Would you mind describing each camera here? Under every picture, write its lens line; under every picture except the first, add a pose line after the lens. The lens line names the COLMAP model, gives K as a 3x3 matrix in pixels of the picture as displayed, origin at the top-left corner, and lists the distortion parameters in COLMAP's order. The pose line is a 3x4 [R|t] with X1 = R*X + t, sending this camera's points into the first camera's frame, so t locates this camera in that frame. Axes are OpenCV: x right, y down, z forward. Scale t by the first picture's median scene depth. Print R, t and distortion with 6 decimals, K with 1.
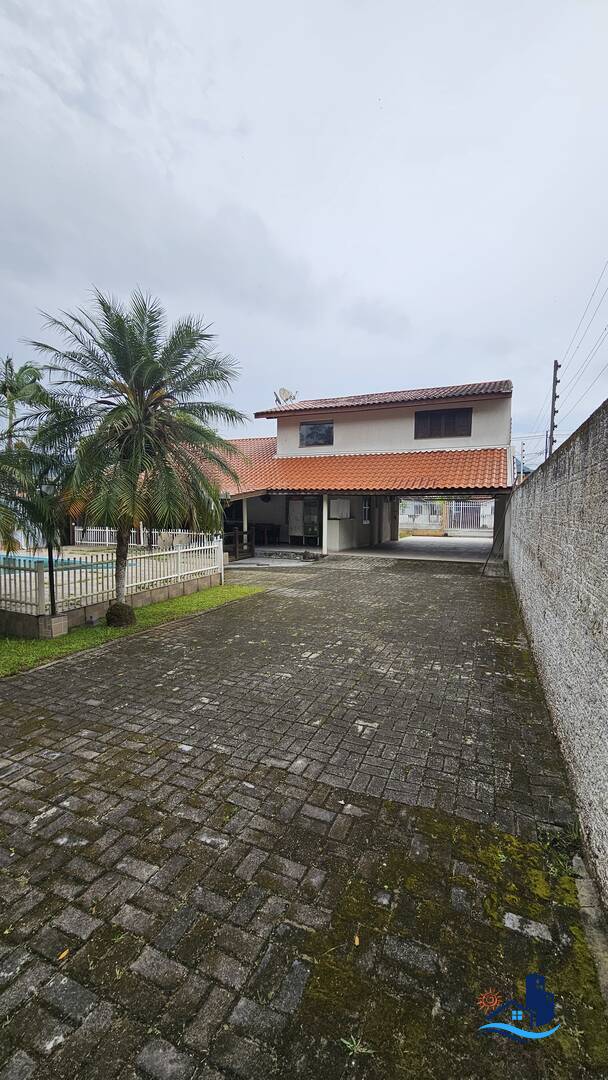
lens RADIAL K [[439.3, 0, 303.6], [0, 439.3, 543.9], [0, 0, 1]] dist [-0.003859, -0.000336]
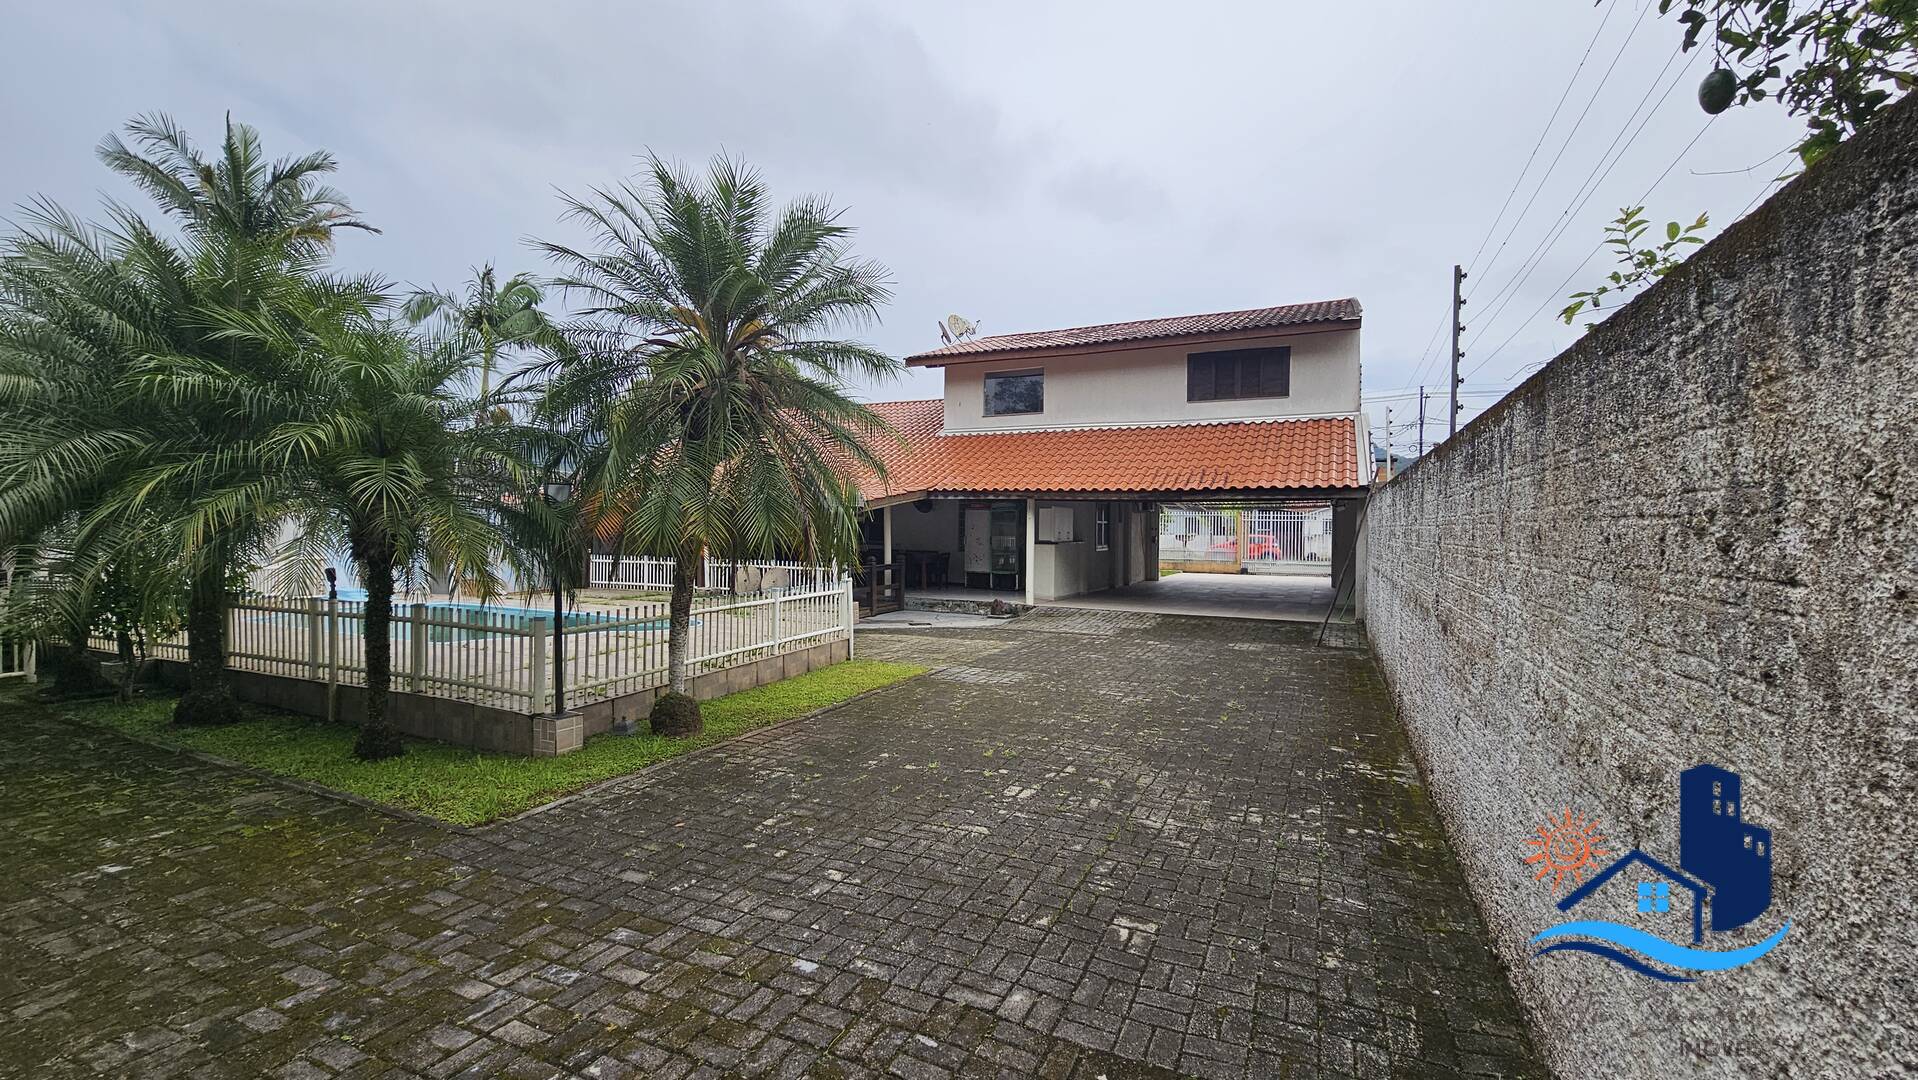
lens RADIAL K [[780.2, 0, 962.1], [0, 780.2, 532.5], [0, 0, 1]] dist [-0.003859, -0.000336]
pose [[0.999570, 0.001401, -0.029305, -0.022506], [-0.003391, 0.997683, -0.067951, -0.003511], [0.029142, 0.068021, 0.997258, 0.002118]]
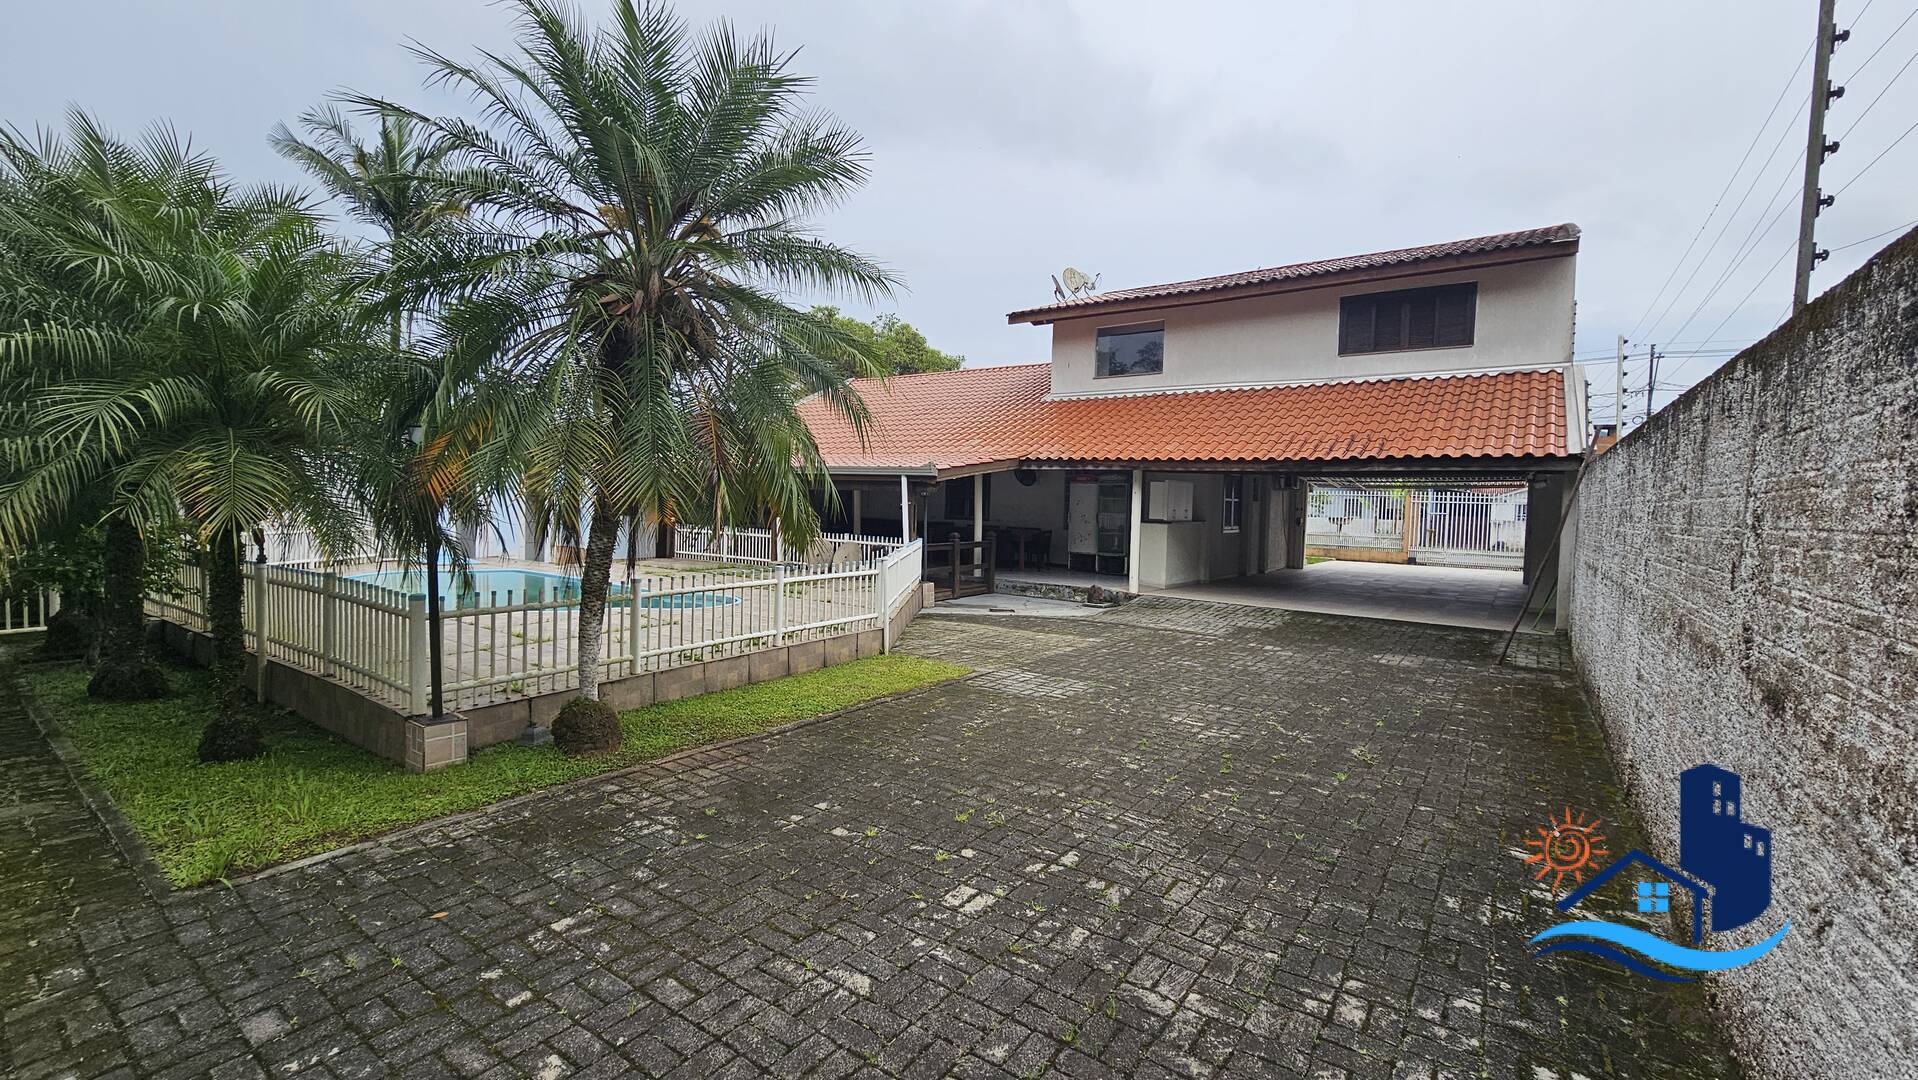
lens RADIAL K [[780.2, 0, 962.1], [0, 780.2, 532.5], [0, 0, 1]] dist [-0.003859, -0.000336]
pose [[0.977101, 0.026533, -0.211117, 0.106664], [-0.034865, 0.998749, -0.035841, -0.015705], [0.209902, 0.042381, 0.976804, 0.295183]]
